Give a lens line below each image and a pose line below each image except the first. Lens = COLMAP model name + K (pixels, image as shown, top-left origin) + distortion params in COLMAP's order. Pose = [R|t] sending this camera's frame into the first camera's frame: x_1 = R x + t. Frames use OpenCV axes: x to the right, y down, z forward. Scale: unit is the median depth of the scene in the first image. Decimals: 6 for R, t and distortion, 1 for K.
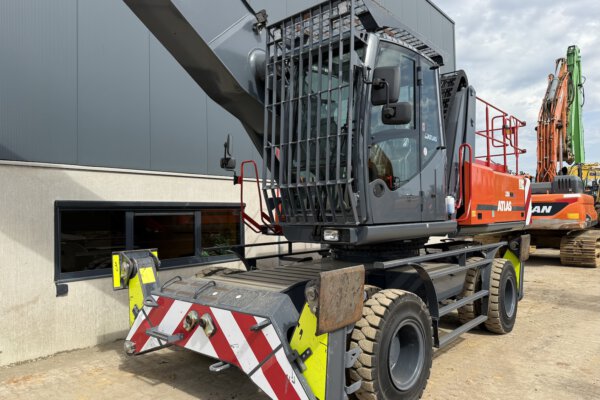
lens RADIAL K [[427.1, 0, 303.2], [0, 427.1, 203.6], [0, 0, 1]] dist [0.046173, -0.051355]
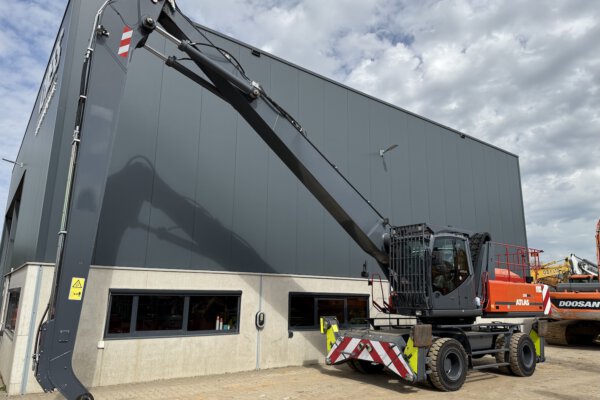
lens RADIAL K [[427.1, 0, 296.3], [0, 427.1, 197.6], [0, 0, 1]] dist [0.046173, -0.051355]
pose [[0.974513, -0.016515, -0.223722, -0.044823], [-0.028231, 0.980329, -0.195339, -0.058035], [0.222547, 0.196676, 0.954878, -1.283500]]
